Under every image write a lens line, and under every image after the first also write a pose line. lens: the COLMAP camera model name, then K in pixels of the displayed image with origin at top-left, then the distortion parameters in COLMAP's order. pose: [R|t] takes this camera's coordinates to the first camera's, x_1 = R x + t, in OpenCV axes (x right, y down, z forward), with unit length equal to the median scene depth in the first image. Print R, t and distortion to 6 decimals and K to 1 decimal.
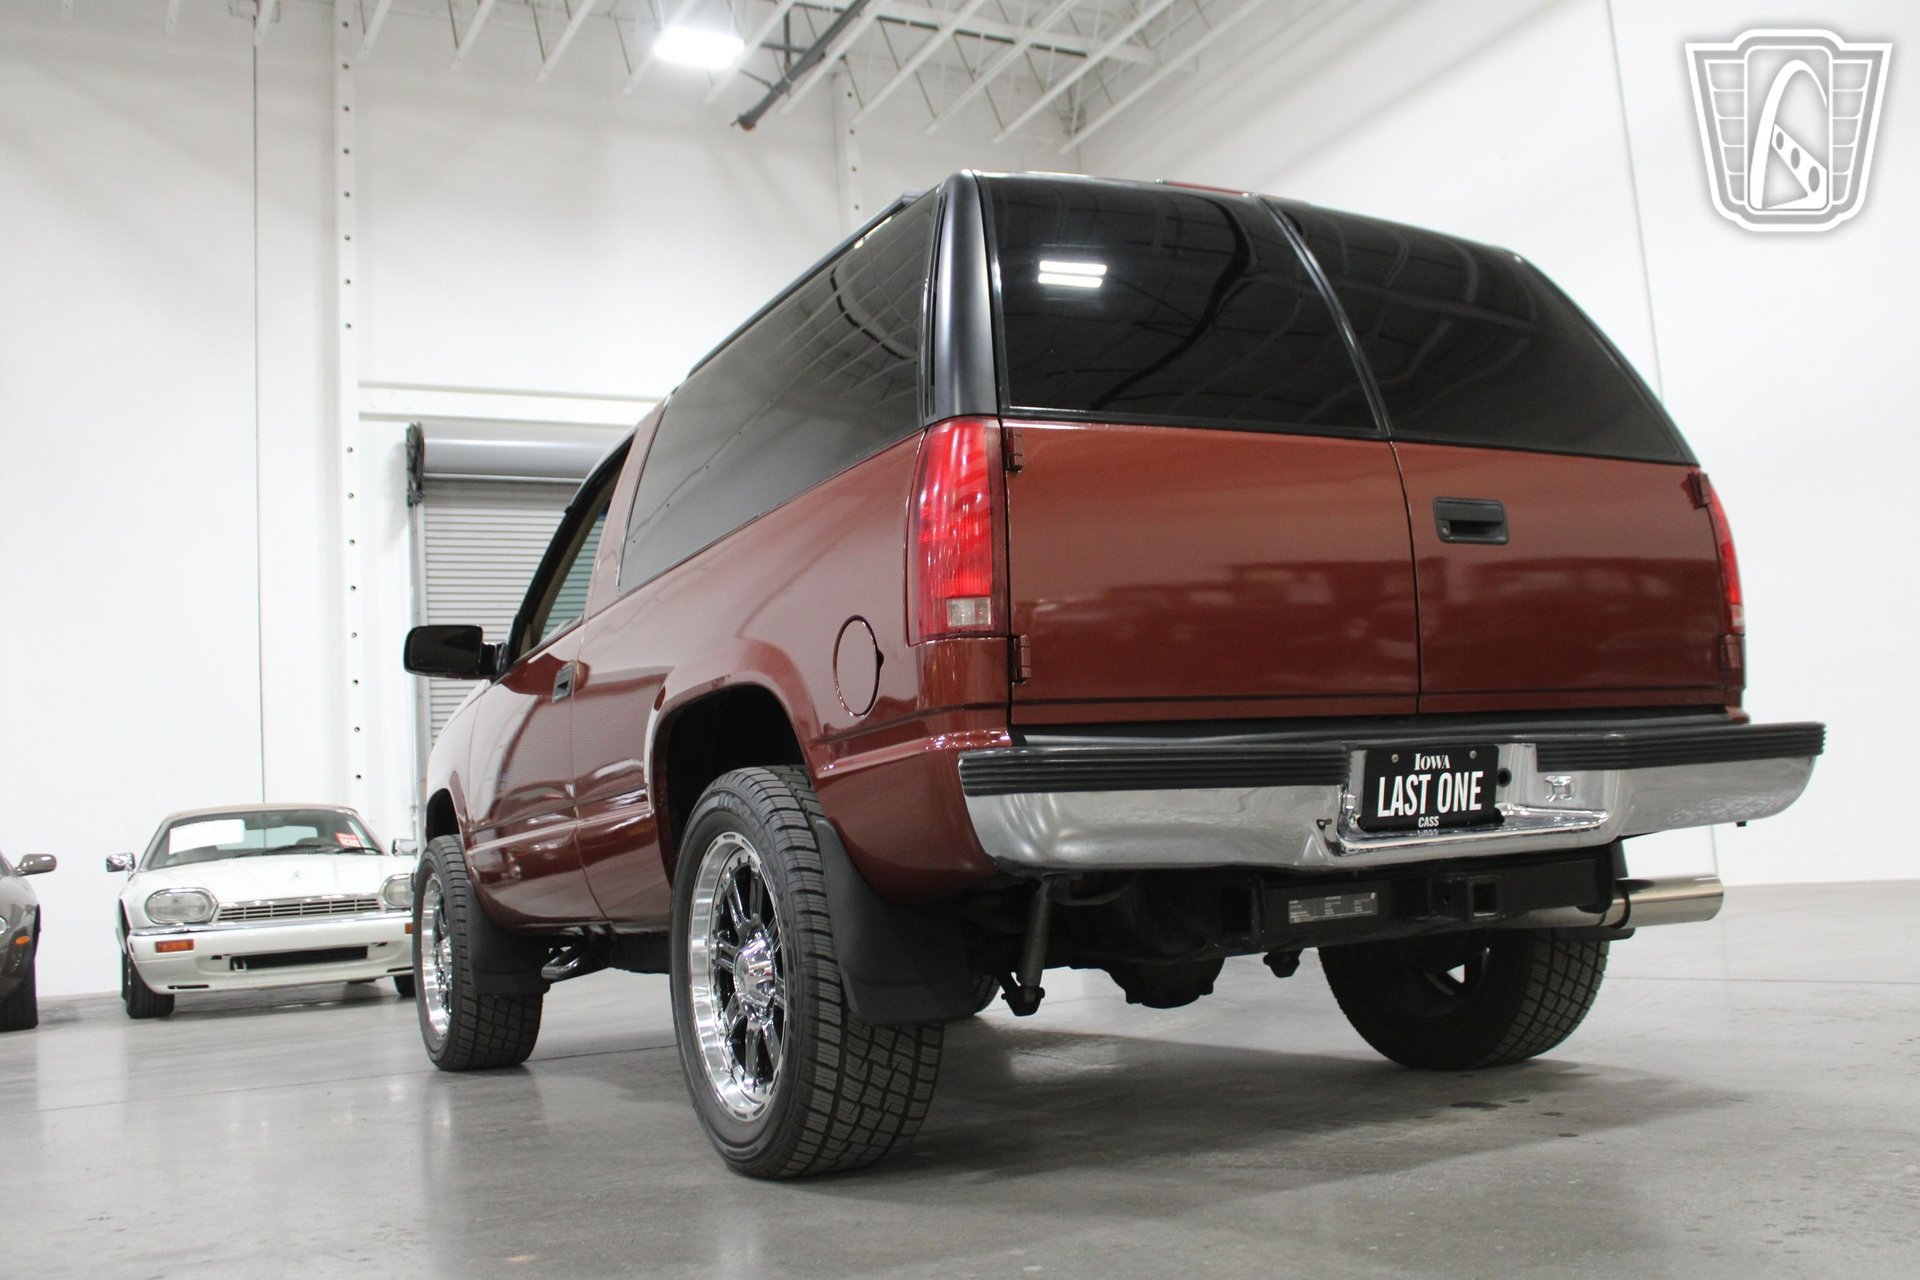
lens RADIAL K [[1797.9, 0, 969.0], [0, 1797.9, 654.7], [0, 0, 1]] dist [-0.150147, 0.154463]
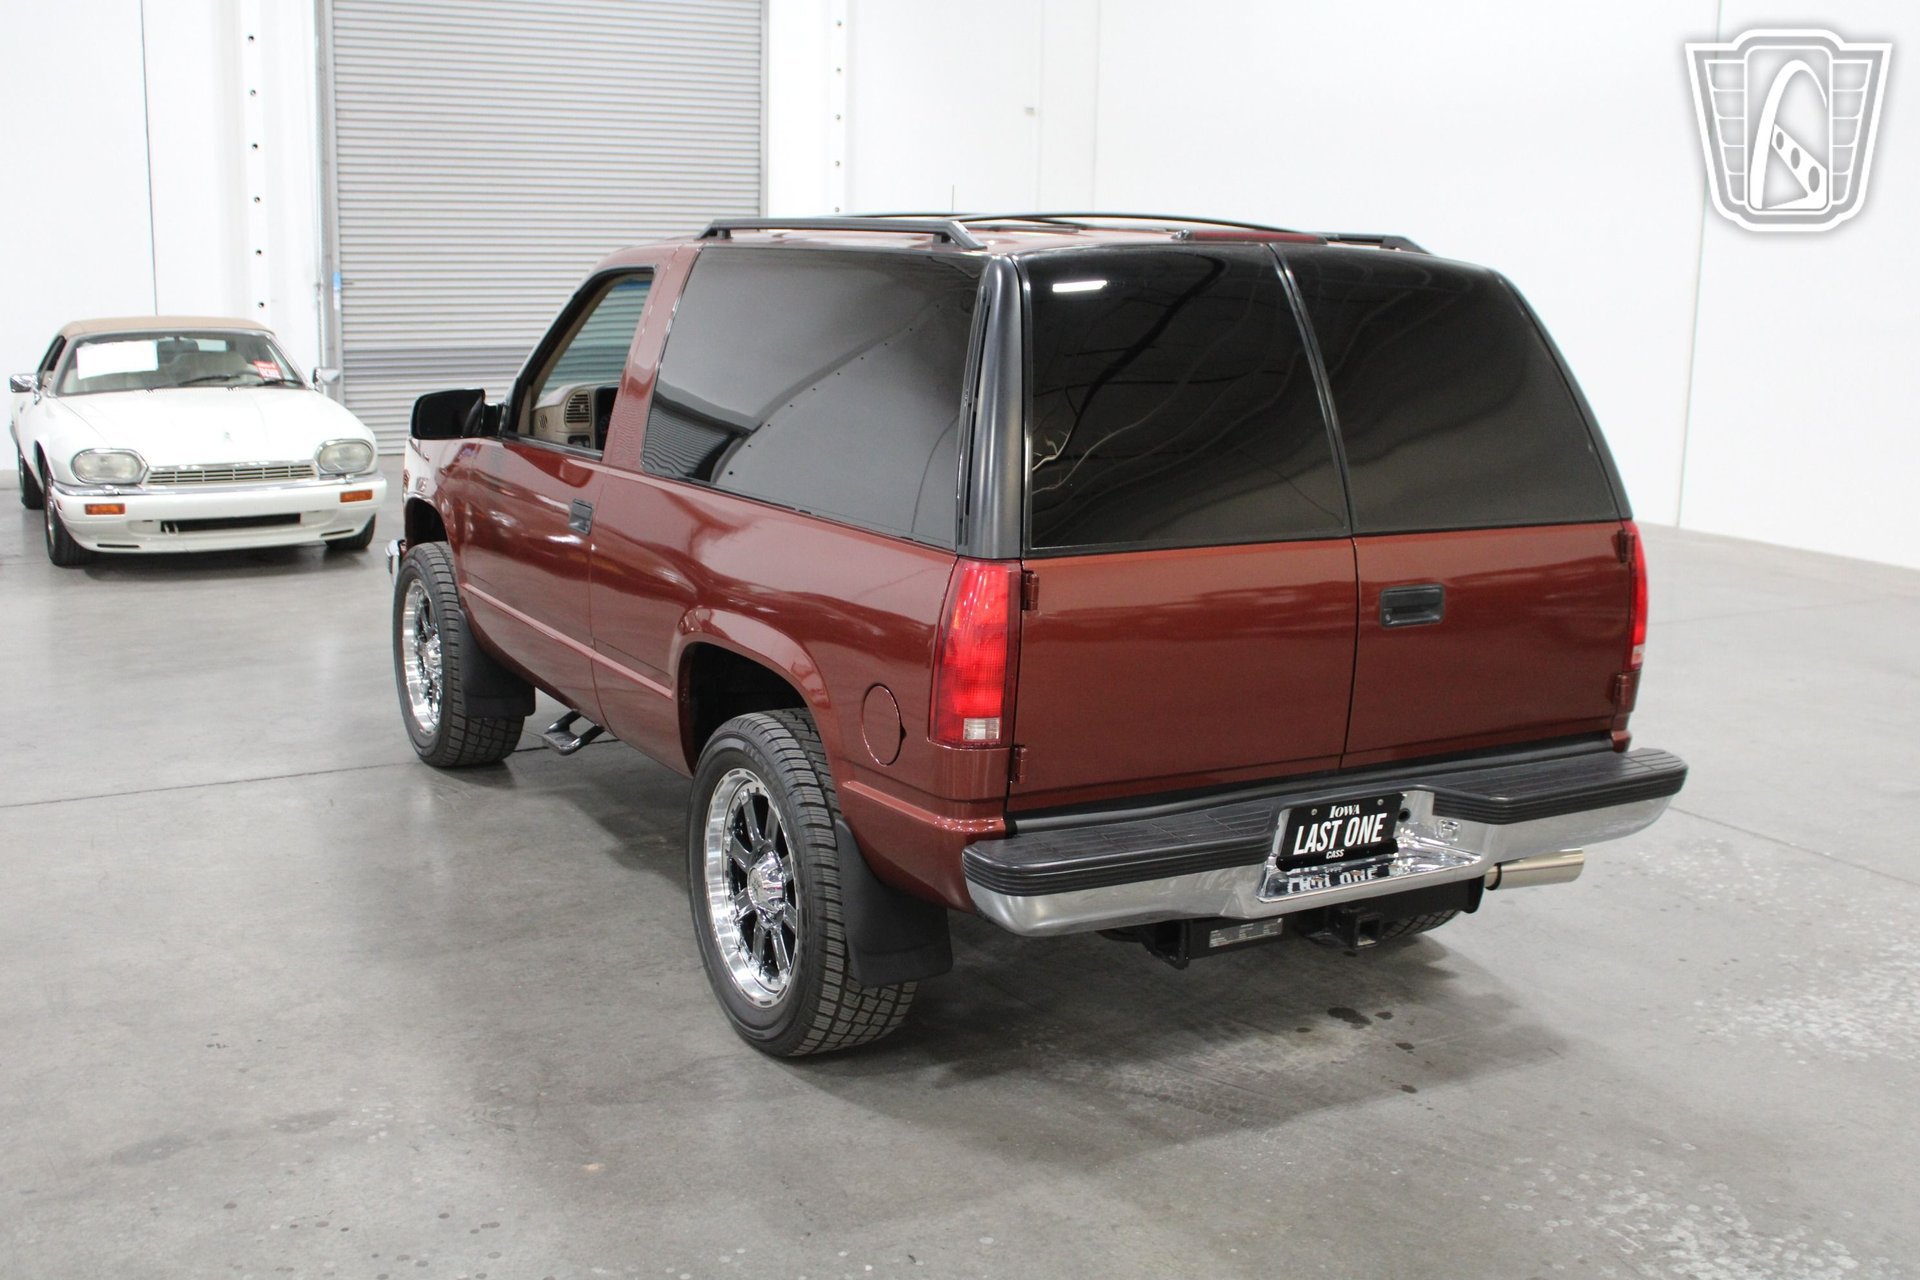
lens RADIAL K [[2031.5, 0, 953.7], [0, 2031.5, 636.8], [0, 0, 1]] dist [-0.126278, 0.153150]
pose [[0.995715, 0.080457, 0.045596, -0.071667], [-0.090675, 0.946280, 0.310375, -0.421244], [-0.018174, -0.313179, 0.949520, -0.245084]]
